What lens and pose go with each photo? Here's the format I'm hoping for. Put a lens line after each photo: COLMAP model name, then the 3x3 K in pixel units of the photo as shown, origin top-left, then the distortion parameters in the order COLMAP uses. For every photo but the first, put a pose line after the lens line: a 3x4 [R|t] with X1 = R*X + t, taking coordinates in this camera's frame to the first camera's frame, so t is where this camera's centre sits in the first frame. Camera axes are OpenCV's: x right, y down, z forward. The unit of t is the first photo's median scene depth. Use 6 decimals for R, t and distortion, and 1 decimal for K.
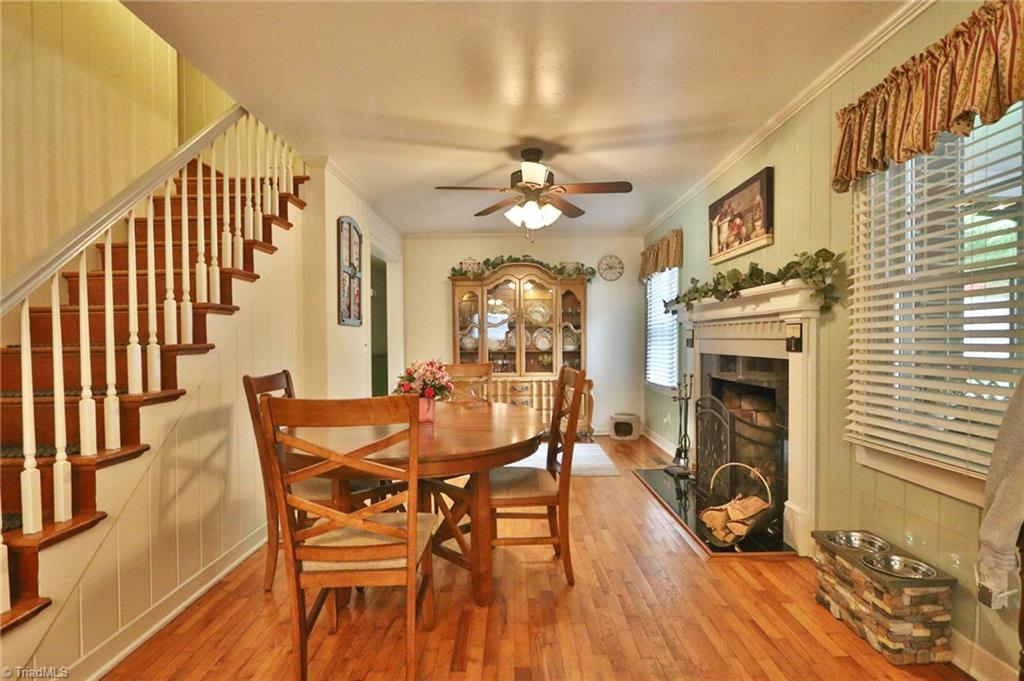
lens RADIAL K [[526.6, 0, 510.5], [0, 526.6, 350.3], [0, 0, 1]] dist [-0.010366, 0.000173]
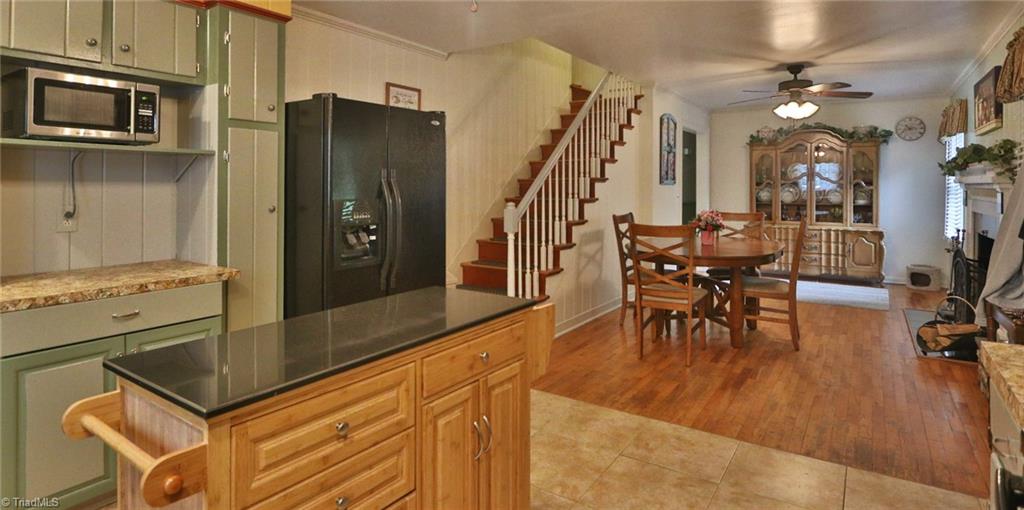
lens RADIAL K [[530.5, 0, 510.2], [0, 530.5, 181.9], [0, 0, 1]] dist [-0.015690, 0.000575]
pose [[0.829867, 0.008845, -0.557891, 0.196828], [-0.021459, 0.999641, -0.016072, -0.023341], [0.557548, 0.025309, 0.829759, -0.600276]]
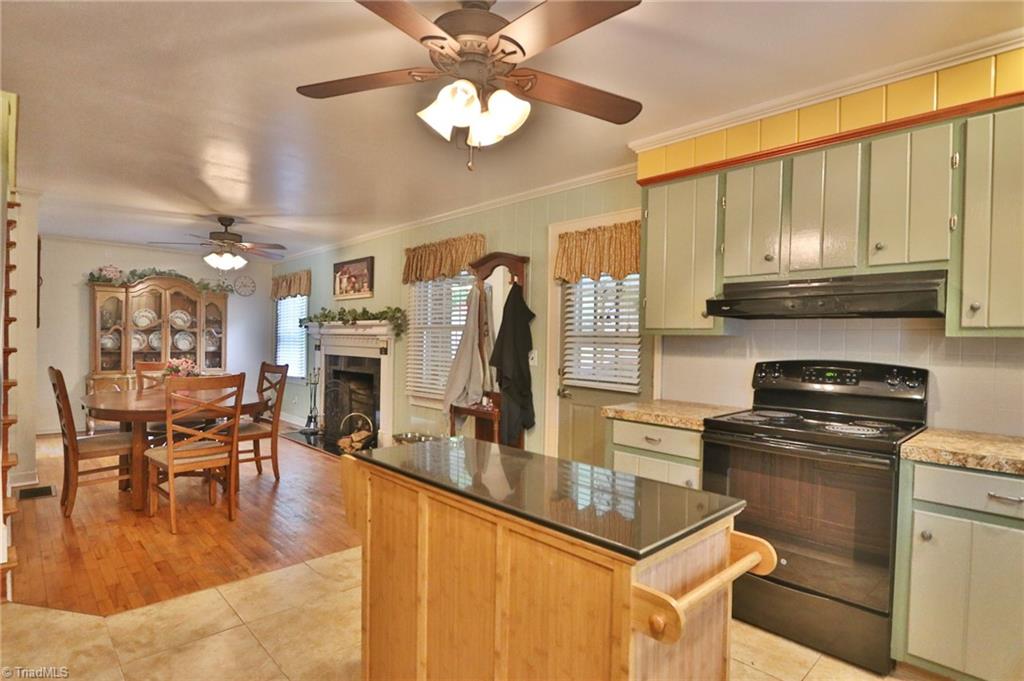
lens RADIAL K [[526.6, 0, 507.9], [0, 526.6, 347.7], [0, 0, 1]] dist [-0.010366, 0.000173]
pose [[0.718209, 0.013939, 0.695688, -0.406782], [-0.012264, 0.999898, -0.007373, -0.011834], [-0.695719, -0.003237, 0.718306, -0.609220]]
